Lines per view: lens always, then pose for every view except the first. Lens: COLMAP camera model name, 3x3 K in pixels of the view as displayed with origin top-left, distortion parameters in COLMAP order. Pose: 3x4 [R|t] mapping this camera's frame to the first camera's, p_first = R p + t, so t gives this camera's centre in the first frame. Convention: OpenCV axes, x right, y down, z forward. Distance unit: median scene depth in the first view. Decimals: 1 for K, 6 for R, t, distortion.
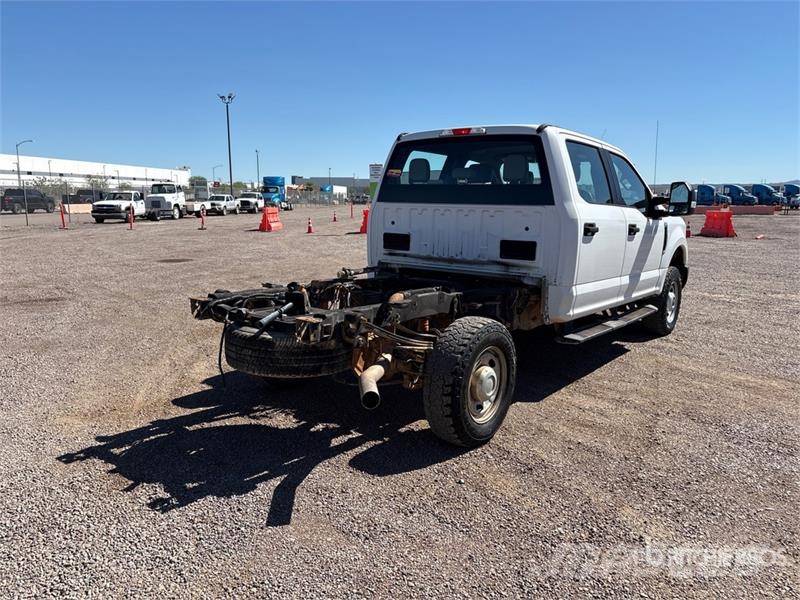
lens RADIAL K [[607.1, 0, 403.3], [0, 607.1, 304.2], [0, 0, 1]] dist [0.026751, -0.027166]
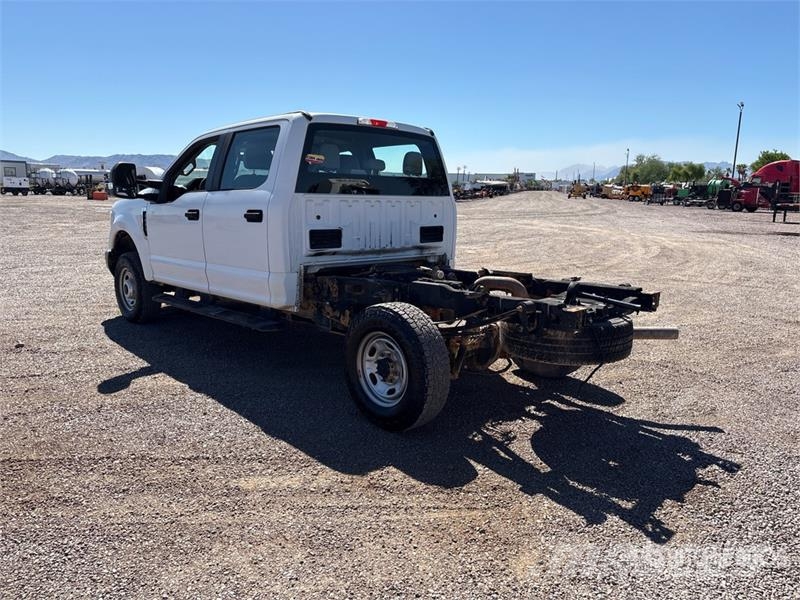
lens RADIAL K [[607.1, 0, 403.0], [0, 607.1, 299.3], [0, 0, 1]] dist [0.026751, -0.027166]
pose [[0.116430, -0.181209, 0.976528, -0.957713], [0.149298, 0.975236, 0.163168, -0.160714], [-0.981914, 0.126796, 0.140601, 0.872165]]
